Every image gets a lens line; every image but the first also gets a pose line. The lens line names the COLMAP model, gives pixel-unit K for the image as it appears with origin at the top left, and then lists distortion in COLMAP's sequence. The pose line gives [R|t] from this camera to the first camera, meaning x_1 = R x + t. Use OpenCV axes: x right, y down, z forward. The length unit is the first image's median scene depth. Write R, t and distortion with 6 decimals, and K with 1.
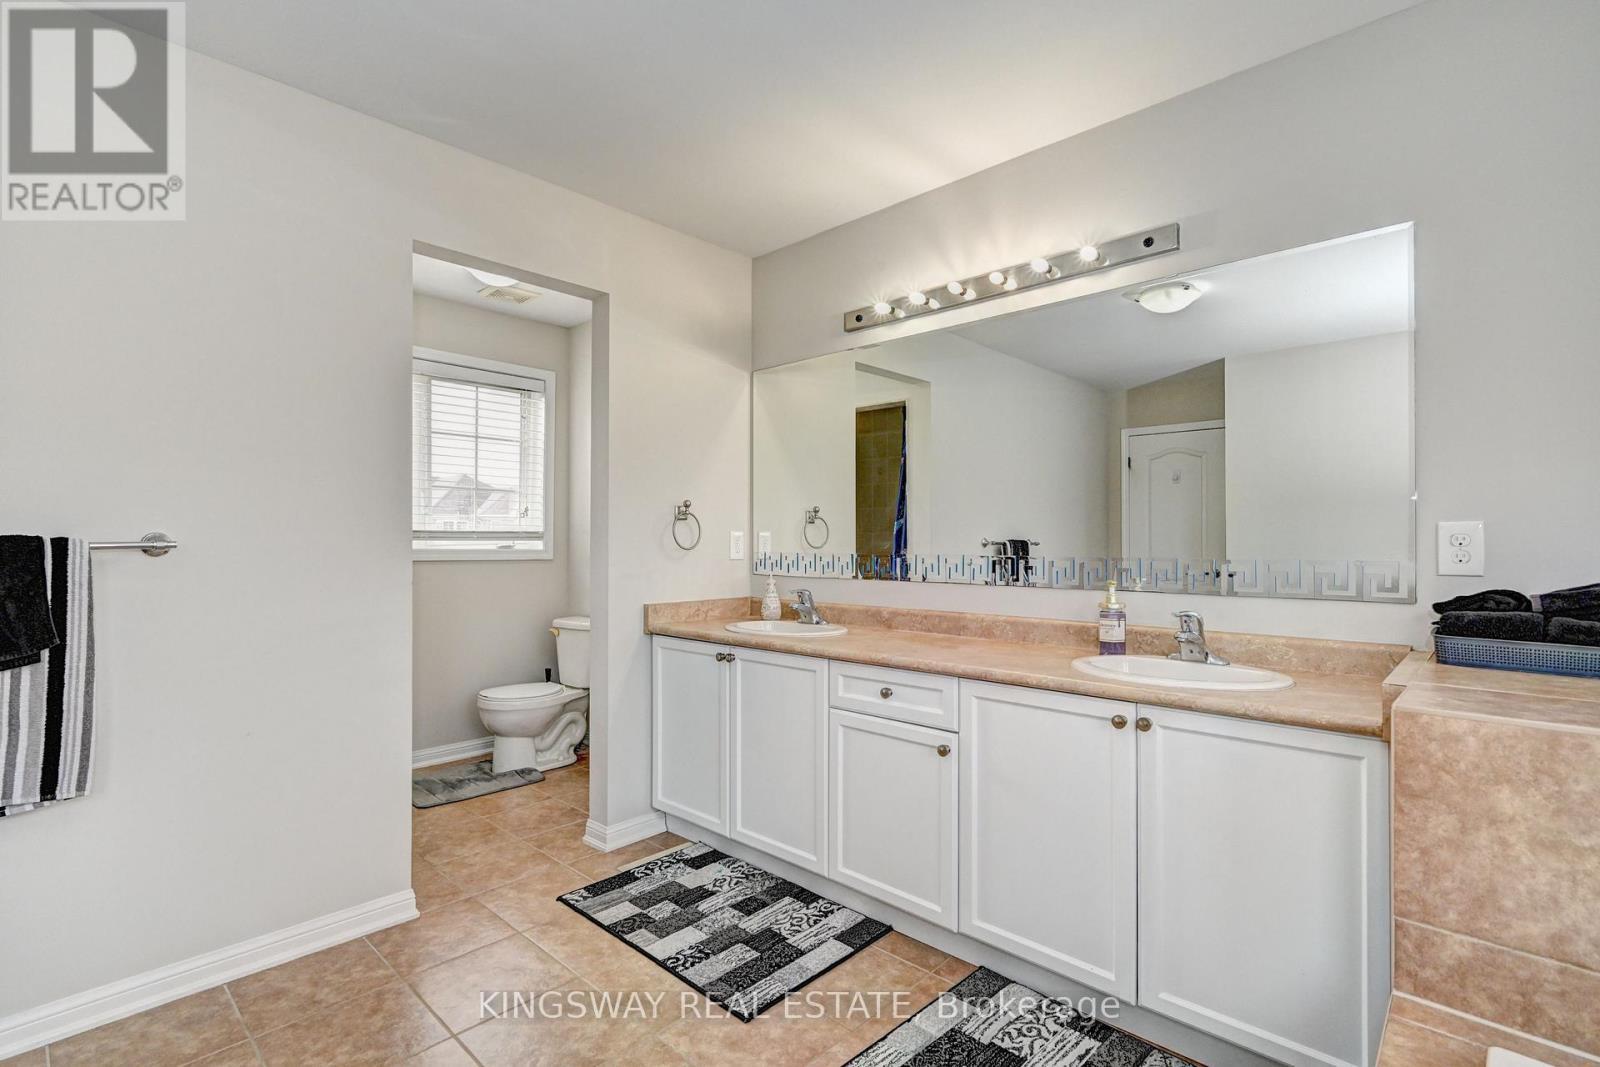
lens RADIAL K [[748.5, 0, 796.1], [0, 748.5, 535.4], [0, 0, 1]] dist [0.001842, 0.000482]
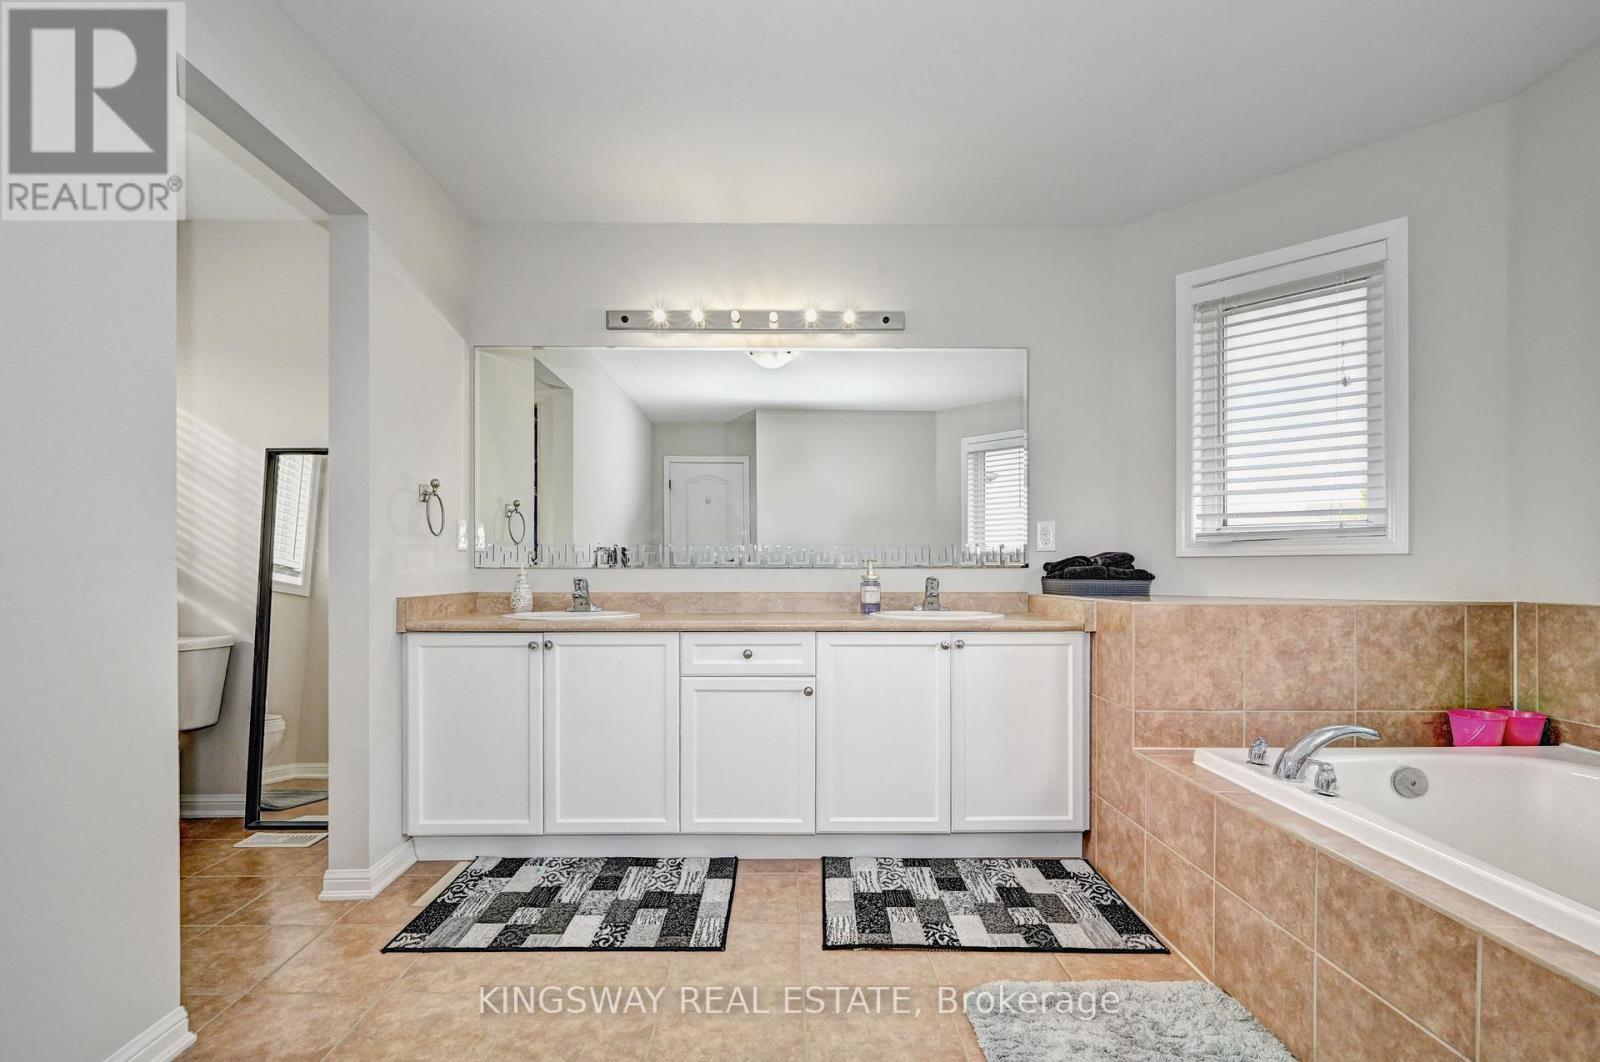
lens RADIAL K [[748.5, 0, 746.3], [0, 748.5, 571.6], [0, 0, 1]] dist [0.001842, 0.000482]
pose [[0.716562, -0.000629, 0.697523, -0.694592], [-0.005224, 0.999967, 0.006269, 0.074752], [-0.697504, -0.008136, 0.716535, 0.166632]]
